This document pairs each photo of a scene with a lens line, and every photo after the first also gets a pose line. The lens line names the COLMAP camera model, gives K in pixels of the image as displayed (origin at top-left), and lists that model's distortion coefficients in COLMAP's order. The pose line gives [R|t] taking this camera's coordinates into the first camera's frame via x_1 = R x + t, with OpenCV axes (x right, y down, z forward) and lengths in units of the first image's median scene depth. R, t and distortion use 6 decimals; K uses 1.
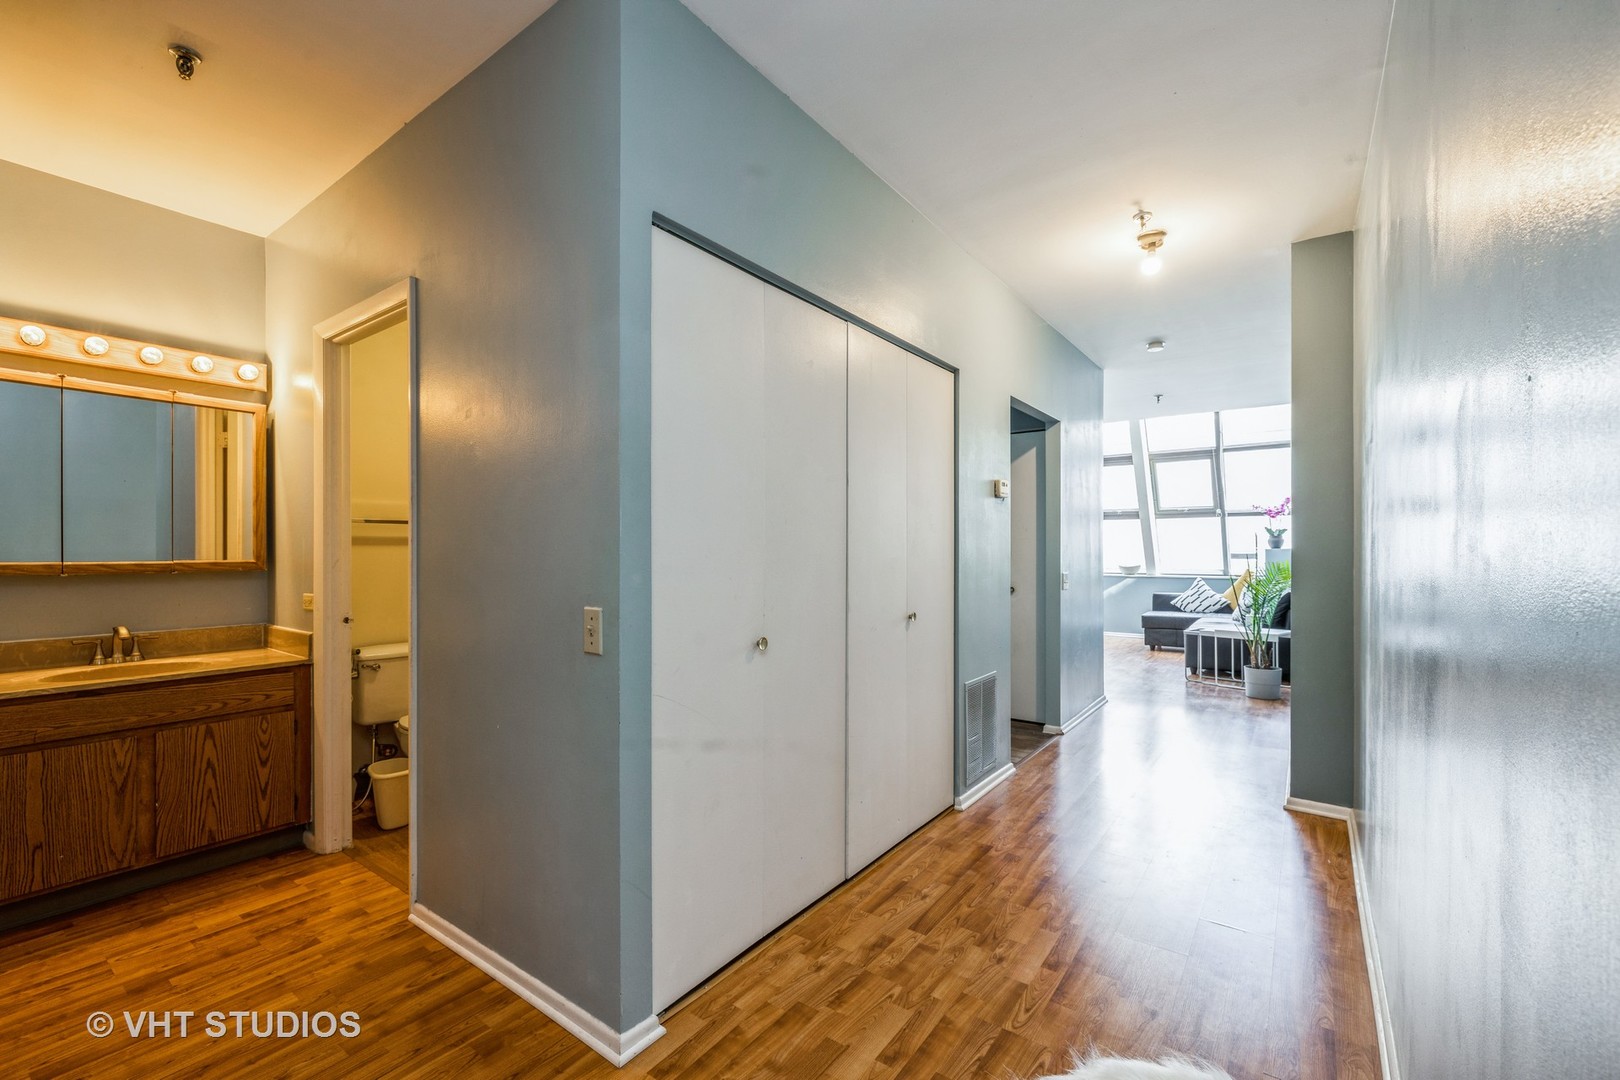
lens RADIAL K [[677.2, 0, 811.5], [0, 677.2, 551.0], [0, 0, 1]] dist [0.002954, 0.000161]
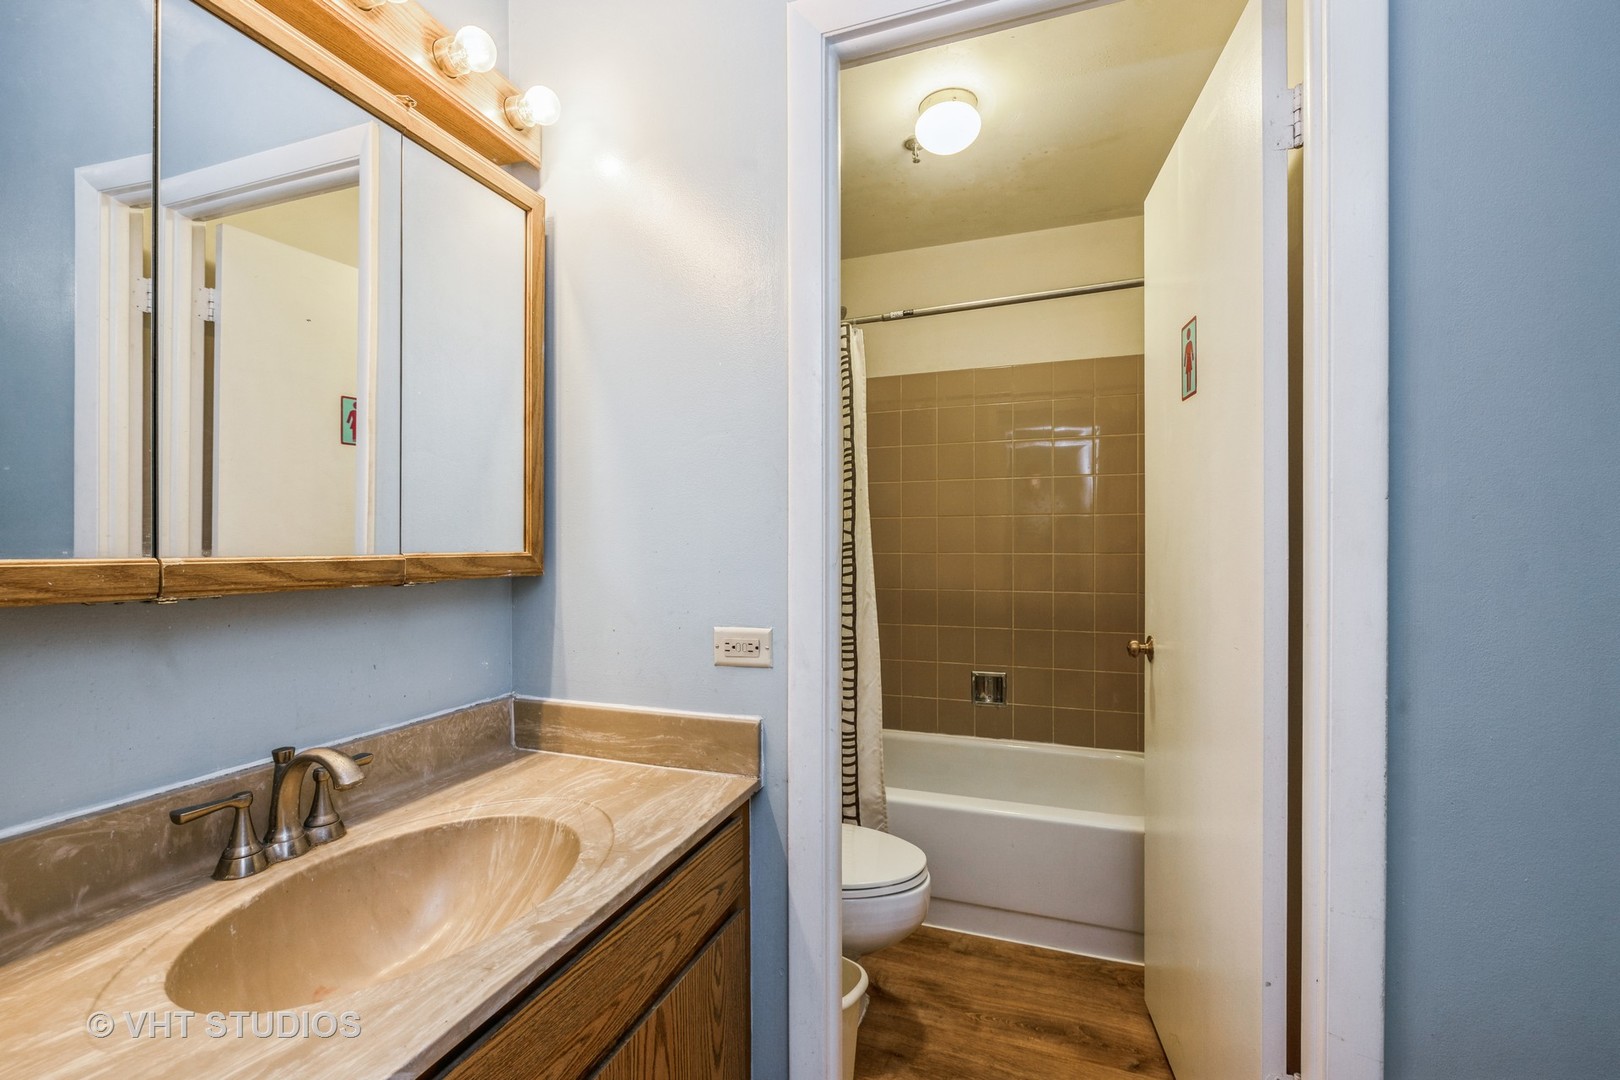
lens RADIAL K [[677.2, 0, 812.5], [0, 677.2, 544.4], [0, 0, 1]] dist [0.002954, 0.000161]
pose [[0.956311, 0.000753, 0.292349, -0.876584], [-0.000355, 0.999999, -0.001415, 0.010961], [-0.292350, 0.001249, 0.956311, 0.606146]]
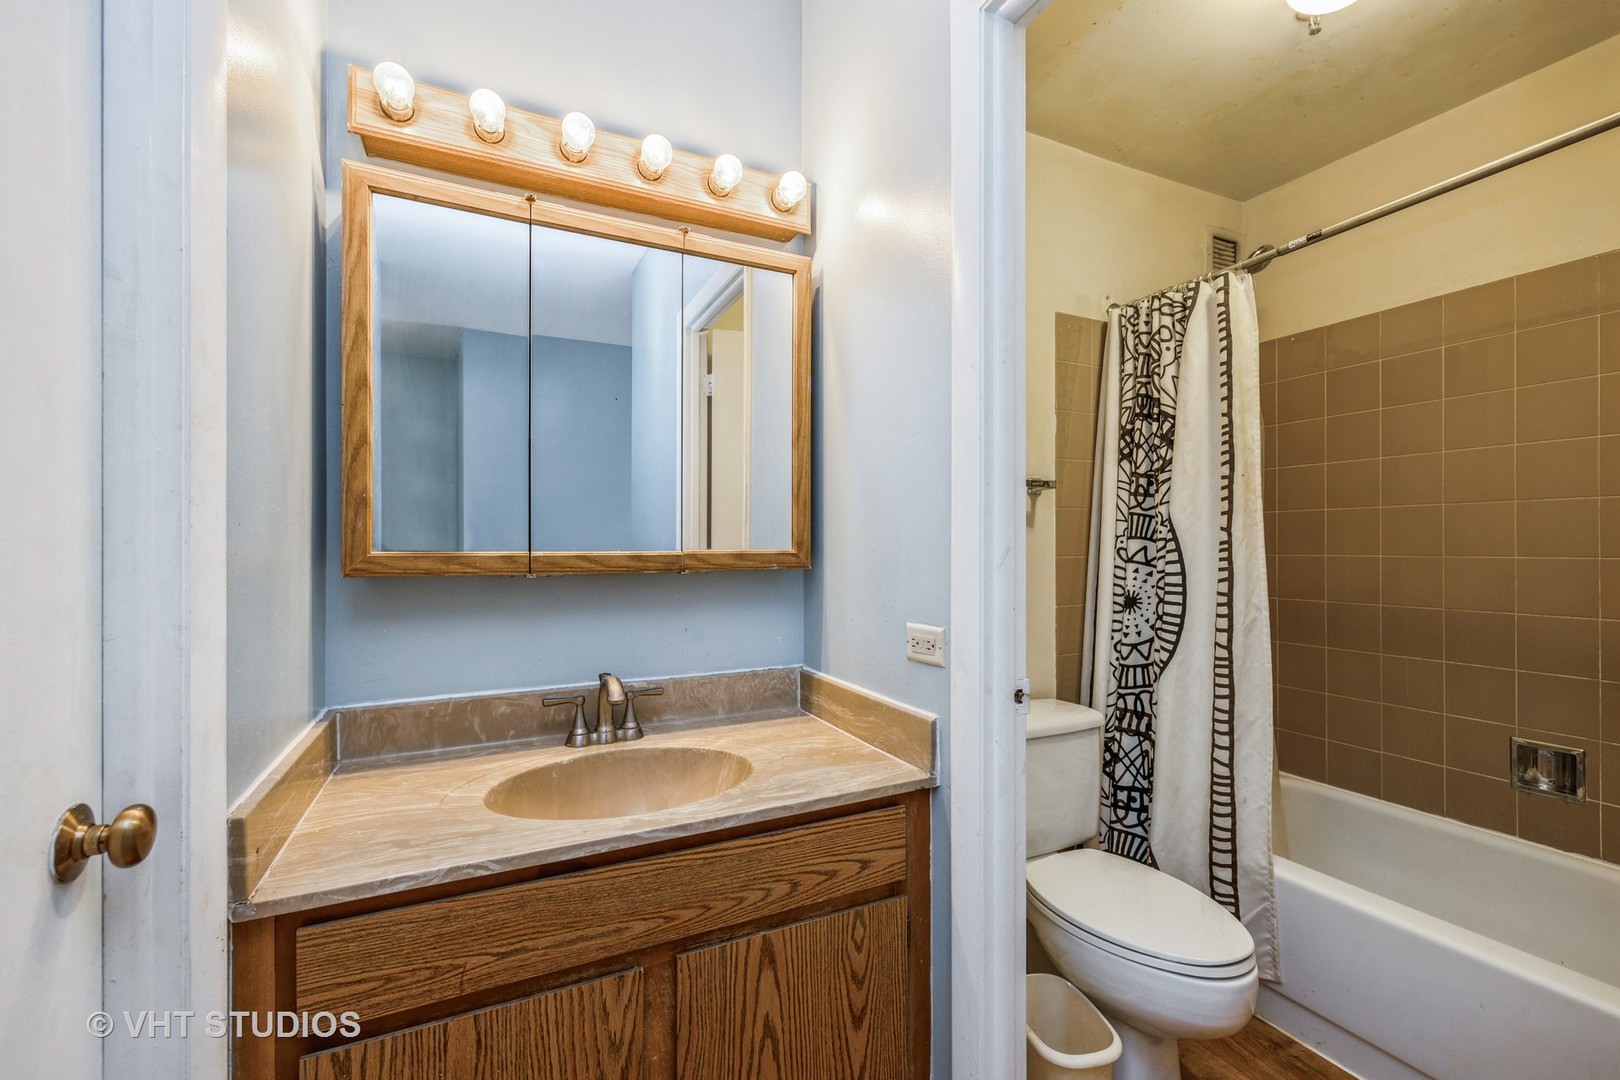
lens RADIAL K [[677.2, 0, 829.3], [0, 677.2, 539.4], [0, 0, 1]] dist [0.002954, 0.000161]
pose [[0.896331, -0.002810, -0.443377, -0.635880], [-0.000699, 0.999970, -0.007752, 0.011056], [0.443385, 0.007258, 0.896302, 0.608379]]
